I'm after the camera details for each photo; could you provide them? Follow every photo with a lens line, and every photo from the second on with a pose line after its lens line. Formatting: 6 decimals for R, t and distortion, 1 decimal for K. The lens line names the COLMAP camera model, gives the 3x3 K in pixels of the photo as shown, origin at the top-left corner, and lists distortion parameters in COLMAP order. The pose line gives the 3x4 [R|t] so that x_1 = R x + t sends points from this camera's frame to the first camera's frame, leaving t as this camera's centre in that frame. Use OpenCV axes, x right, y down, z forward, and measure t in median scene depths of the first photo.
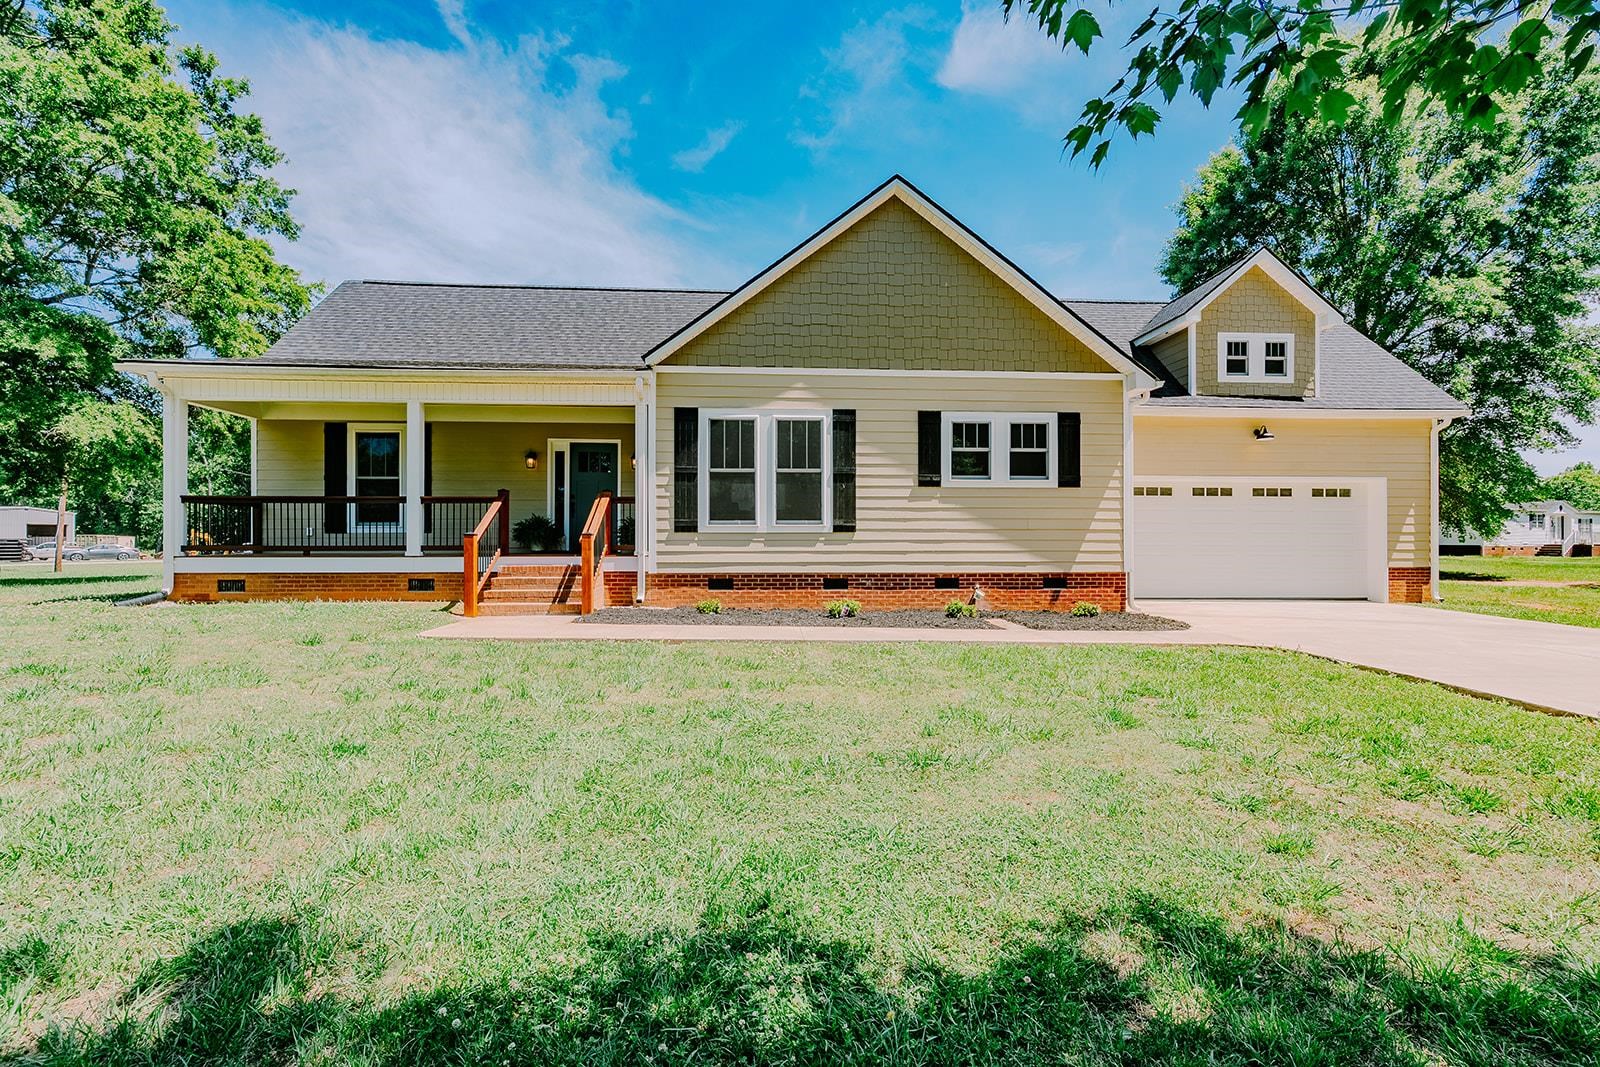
lens RADIAL K [[760.4, 0, 800.0], [0, 760.4, 533.5], [0, 0, 1]] dist [0.001774, 0.000579]
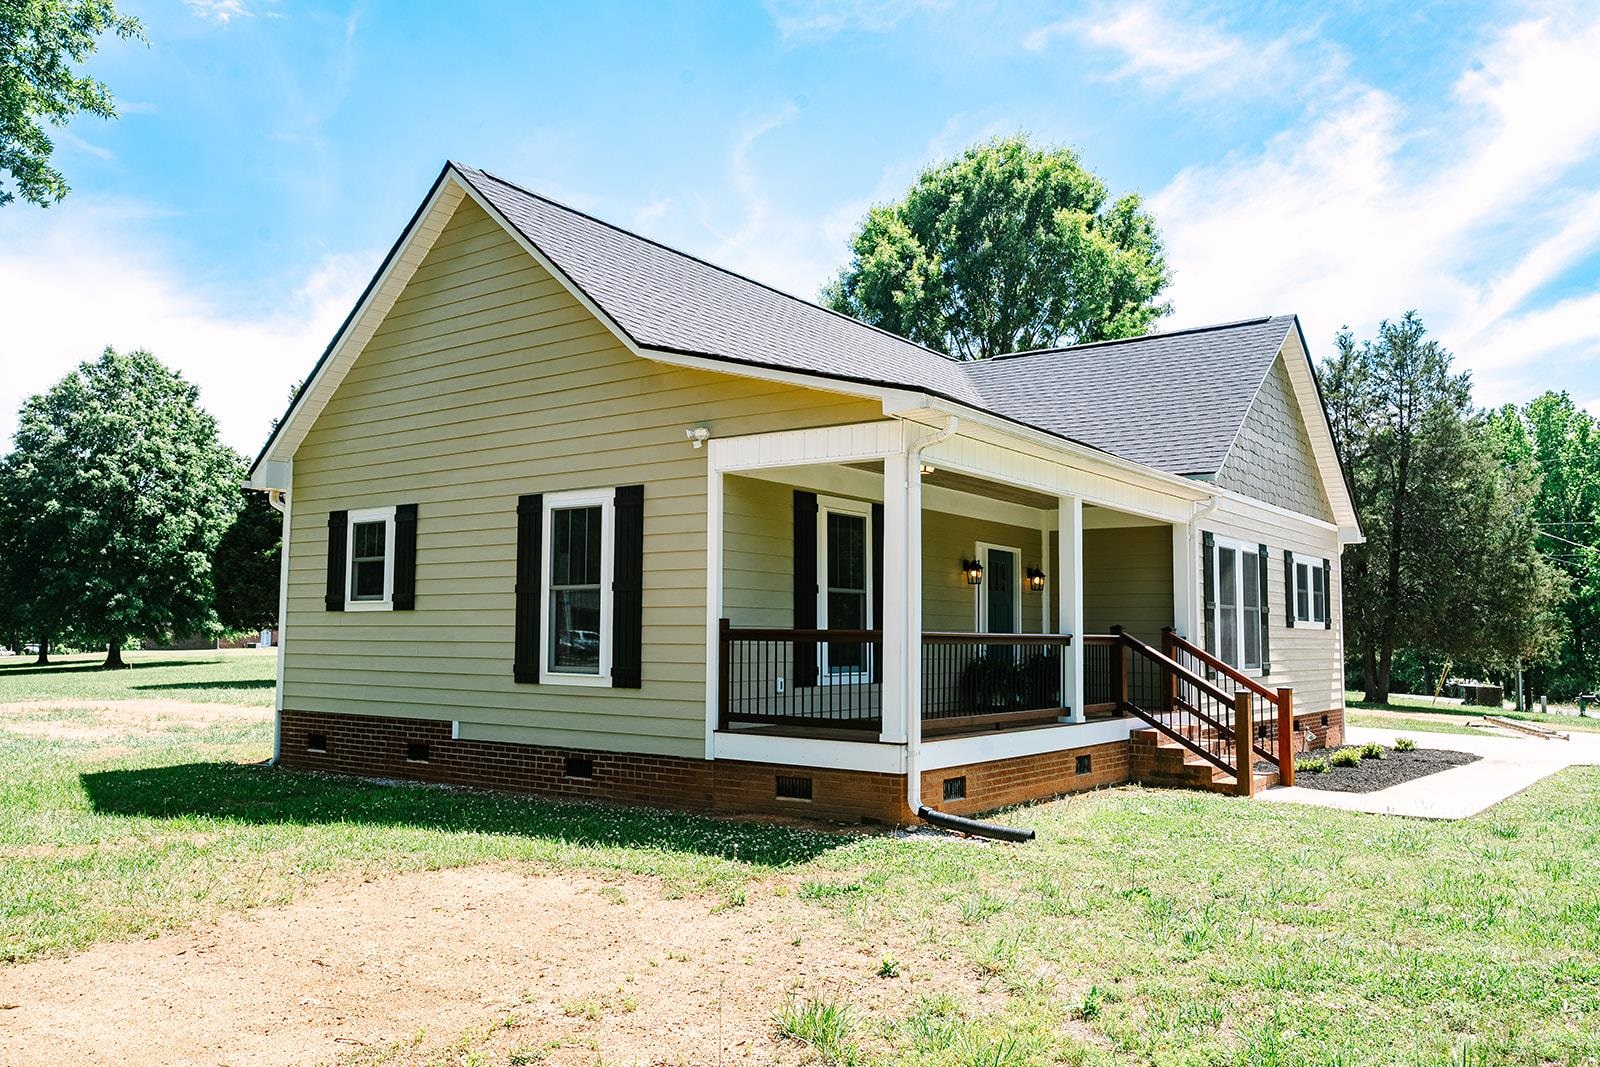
lens RADIAL K [[1286.2, 0, 800.0], [0, 1286.2, 533.5], [0, 0, 1]] dist [0.004848, 0.000353]
pose [[0.639636, 0.069330, 0.765545, -1.500649], [-0.009919, 0.996586, -0.081966, -0.040759], [-0.768614, 0.044835, 0.638140, 0.436100]]
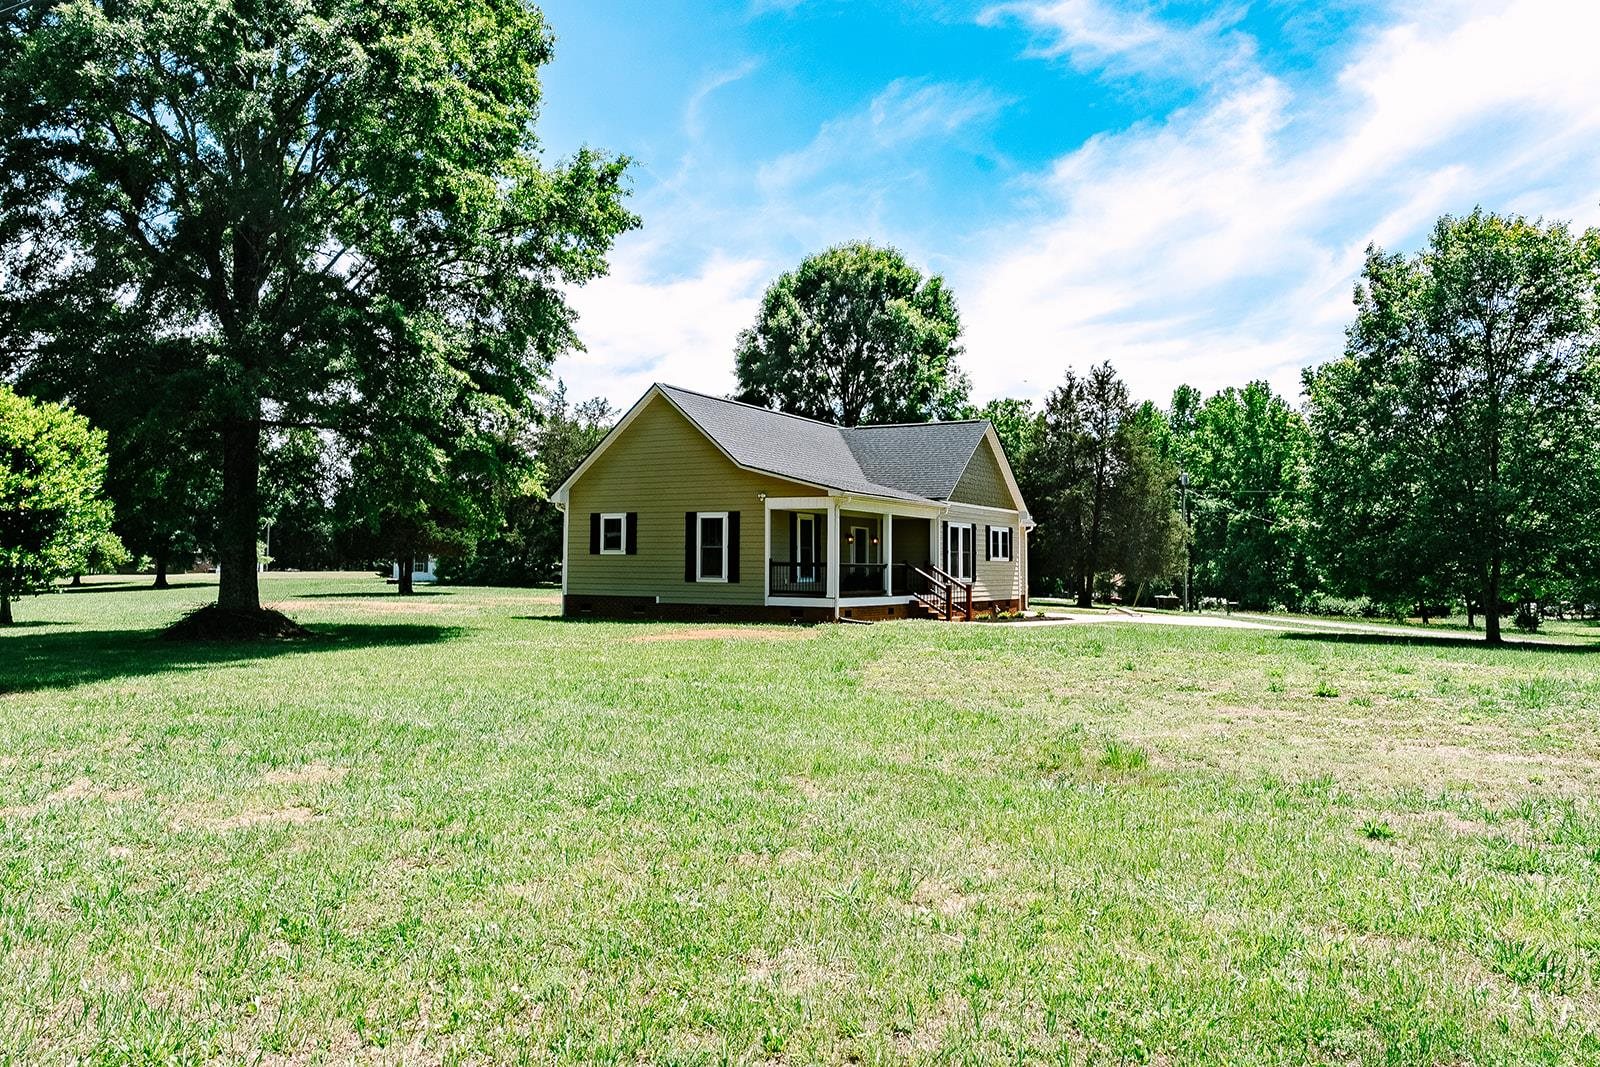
lens RADIAL K [[1212.6, 0, 800.0], [0, 1212.6, 533.5], [0, 0, 1]] dist [-0.001016, -0.000310]
pose [[0.541077, 0.028824, 0.840479, -3.023550], [-0.010557, 0.999567, -0.027483, -0.038358], [-0.840907, 0.005997, 0.541147, -0.412699]]
